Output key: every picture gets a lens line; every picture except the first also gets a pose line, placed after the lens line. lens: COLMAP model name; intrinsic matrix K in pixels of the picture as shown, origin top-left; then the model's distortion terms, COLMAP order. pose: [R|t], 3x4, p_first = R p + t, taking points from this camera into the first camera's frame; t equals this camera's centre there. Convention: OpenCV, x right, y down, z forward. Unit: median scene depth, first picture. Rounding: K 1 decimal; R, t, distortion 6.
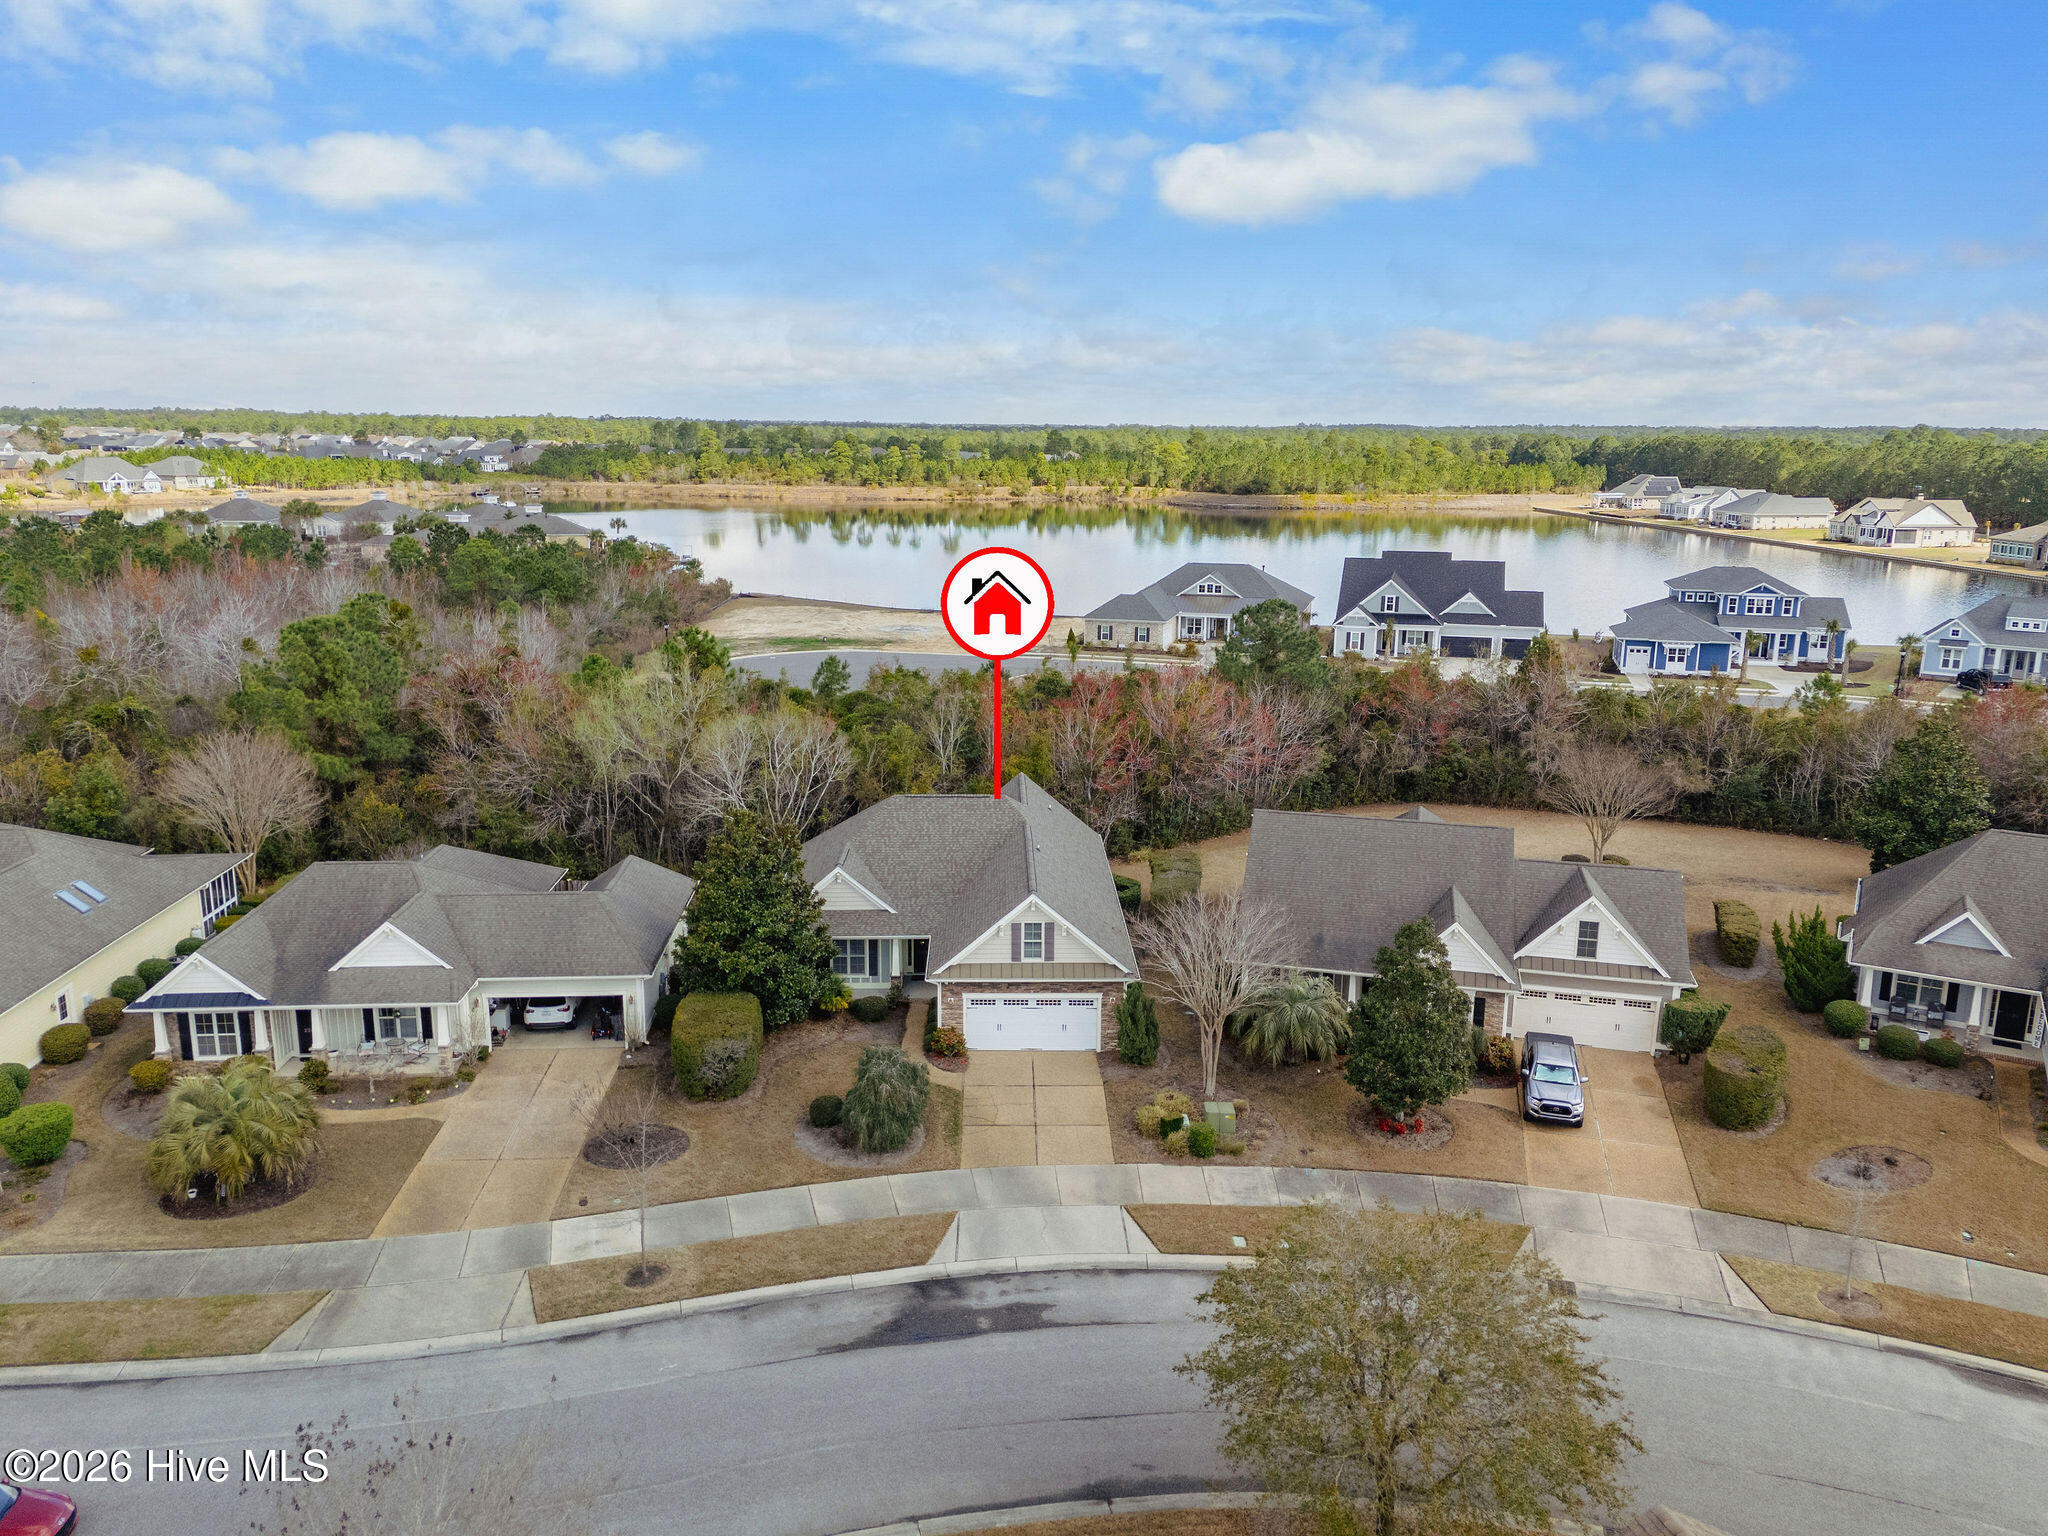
lens RADIAL K [[1507.2, 0, 1024.0], [0, 1507.2, 768.0], [0, 0, 1]] dist [0.070079, -0.056199]
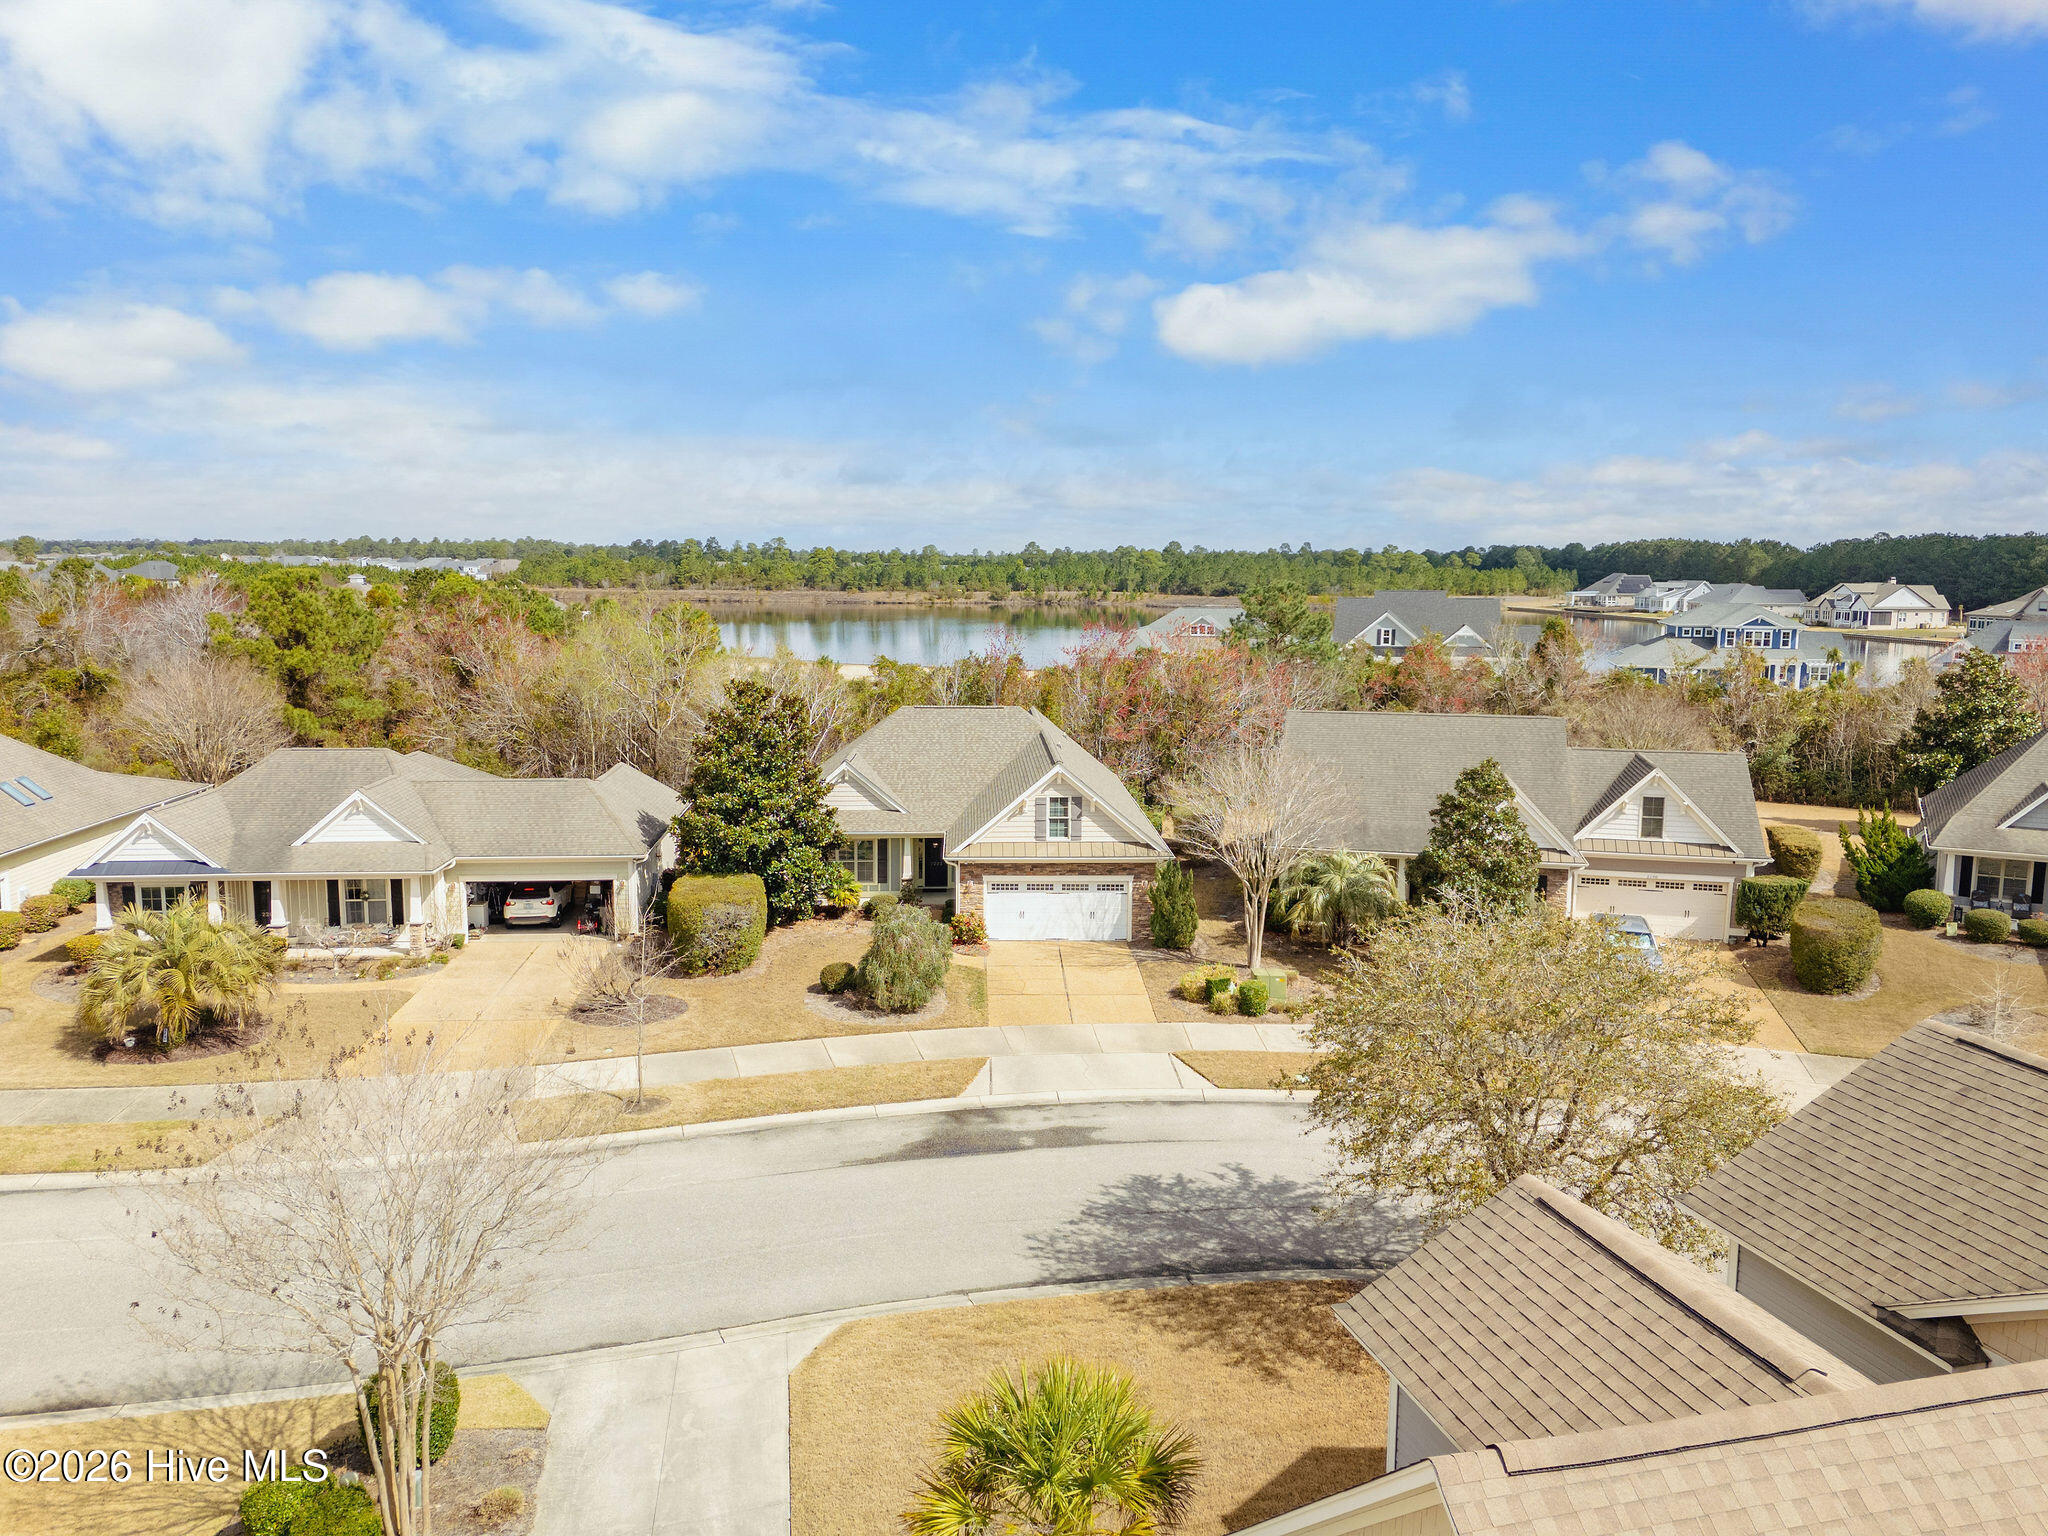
lens RADIAL K [[1507.2, 0, 1024.0], [0, 1507.2, 768.0], [0, 0, 1]] dist [0.070079, -0.056199]
pose [[0.999851, -0.003140, 0.016990, -0.030443], [0.004607, 0.996195, -0.087030, 0.161386], [-0.016652, 0.087096, 0.996061, 0.072996]]
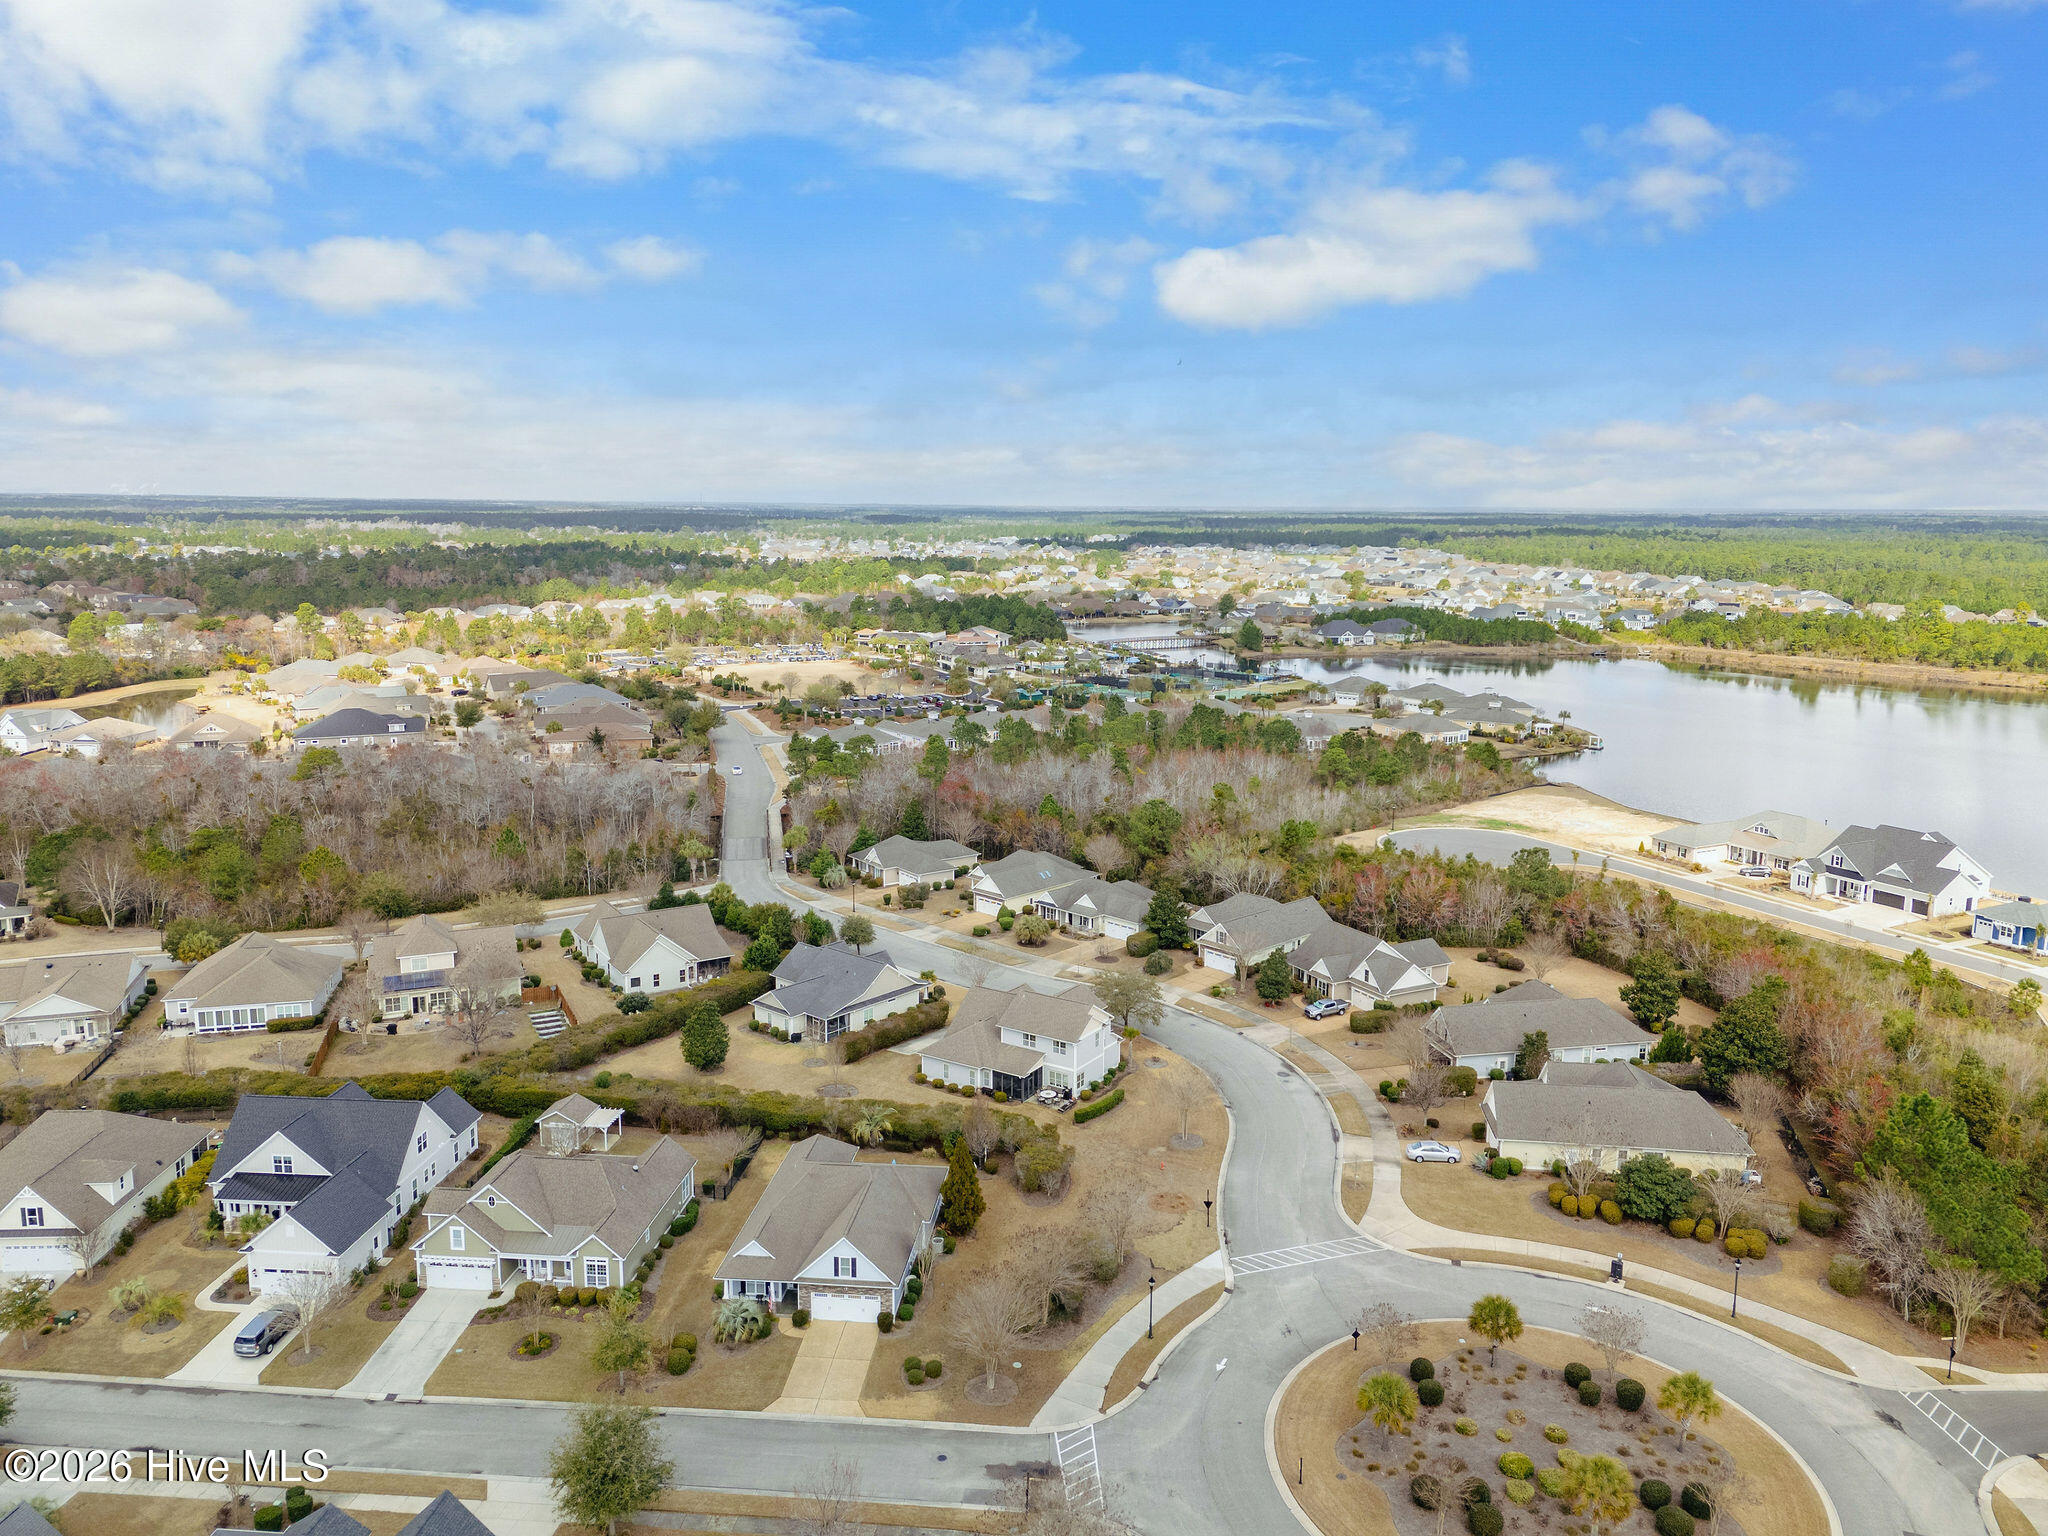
lens RADIAL K [[1519.0, 0, 1024.0], [0, 1519.0, 768.0], [0, 0, 1]] dist [0.028977, -0.006750]
pose [[0.675793, 0.124507, -0.726500, 1.994530], [-0.164876, 0.986190, 0.015644, -0.230660], [0.718415, 0.109210, 0.686989, -1.578820]]
